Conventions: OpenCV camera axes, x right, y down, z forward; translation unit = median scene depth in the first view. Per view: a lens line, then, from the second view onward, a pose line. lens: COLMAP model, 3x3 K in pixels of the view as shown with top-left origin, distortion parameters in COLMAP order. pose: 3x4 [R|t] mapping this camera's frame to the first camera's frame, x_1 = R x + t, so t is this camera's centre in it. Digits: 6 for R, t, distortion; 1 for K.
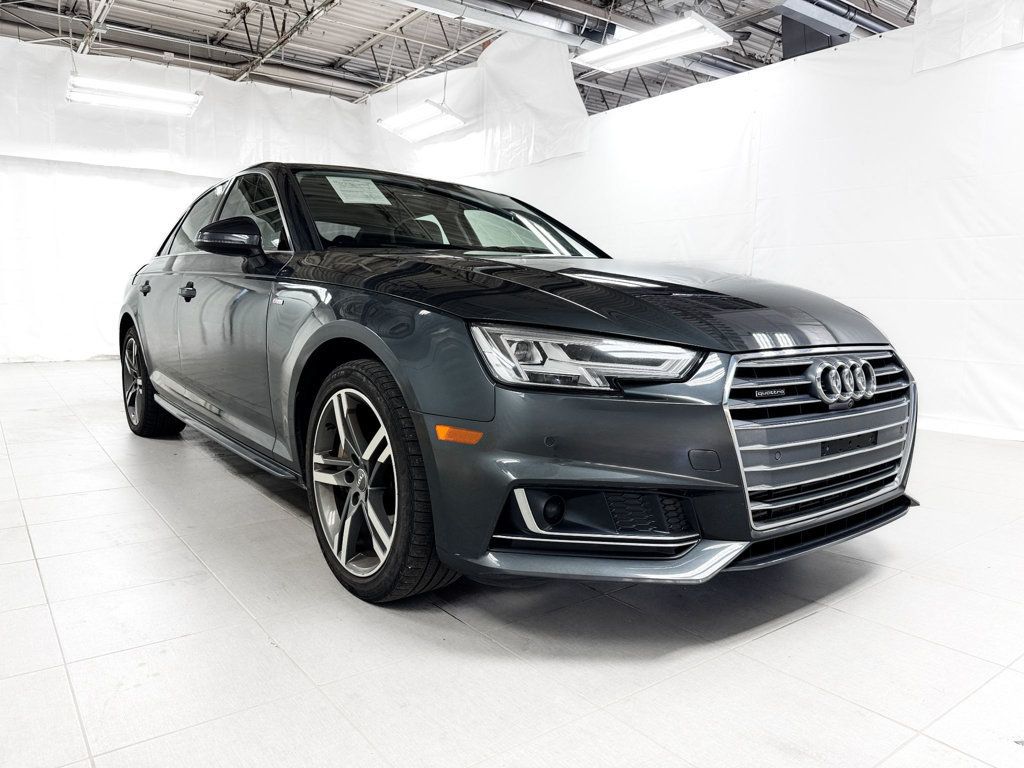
lens RADIAL K [[722.7, 0, 504.1], [0, 722.7, 383.9], [0, 0, 1]] dist [0.017620, -0.036126]
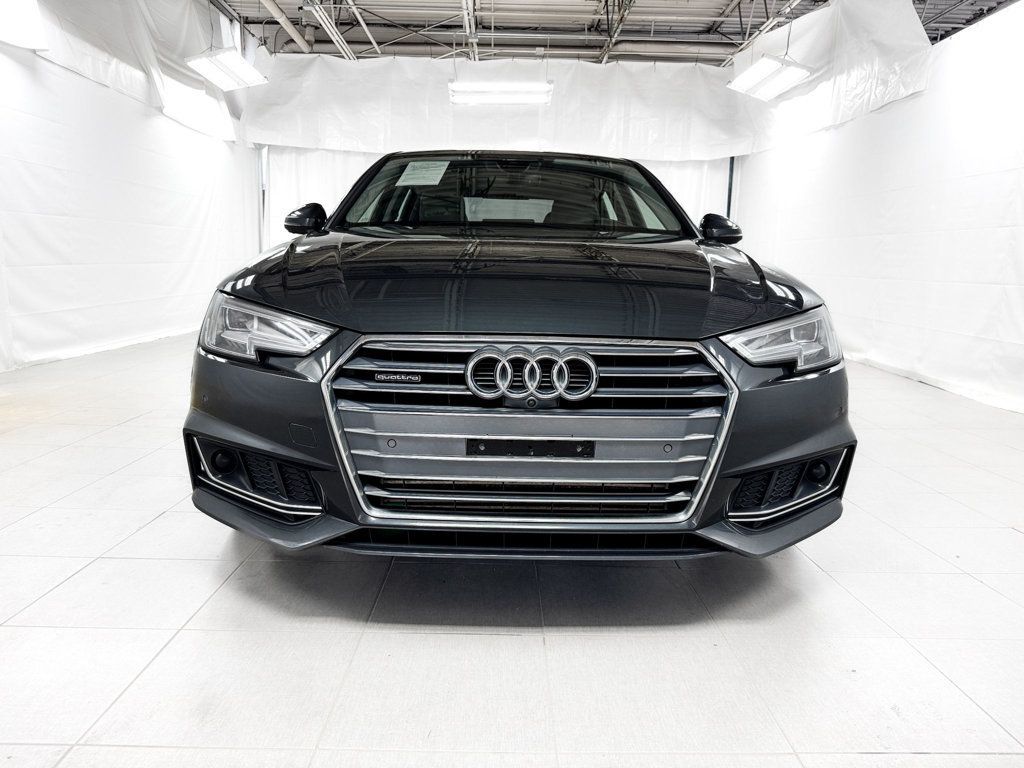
lens RADIAL K [[722.7, 0, 504.1], [0, 722.7, 383.9], [0, 0, 1]] dist [0.017620, -0.036126]
pose [[0.807529, 0.100066, -0.581277, 0.207657], [-0.077487, 0.994961, 0.063634, -0.010135], [0.584715, -0.006345, 0.811214, 0.063727]]
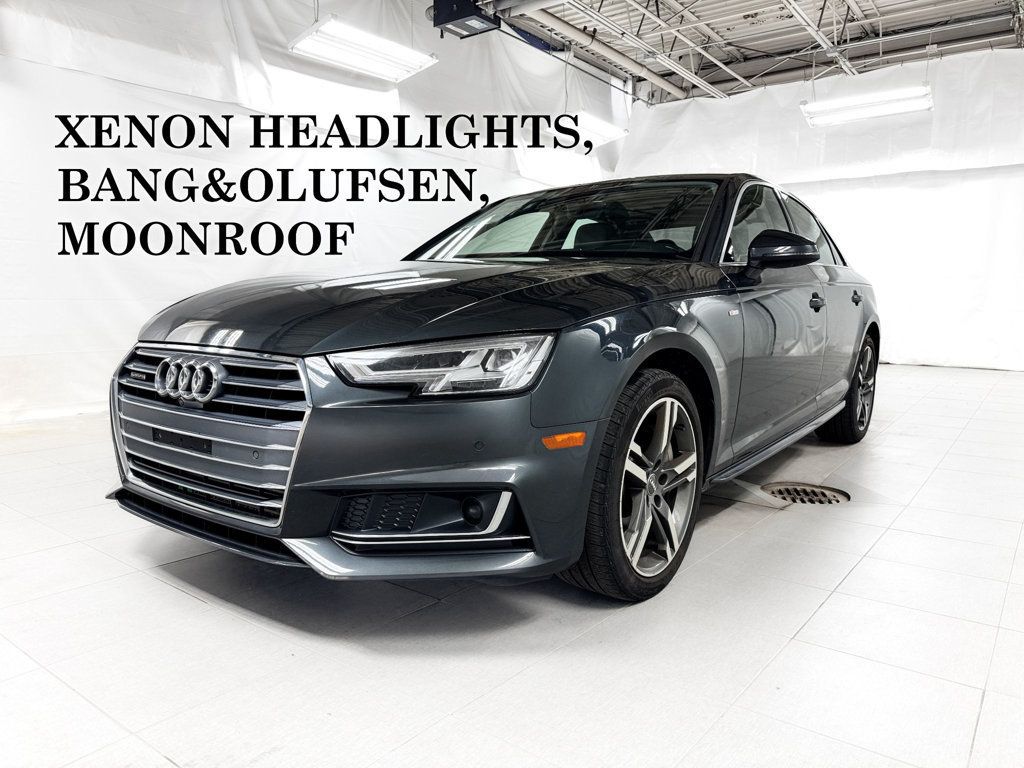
lens RADIAL K [[721.5, 0, 514.2], [0, 721.5, 384.0], [0, 0, 1]] dist [0.001958, -0.003480]
pose [[0.293571, 0.104727, -0.950183, 0.348228], [-0.112805, 0.990831, 0.074355, -0.027941], [0.949258, 0.085357, 0.302693, 0.249212]]
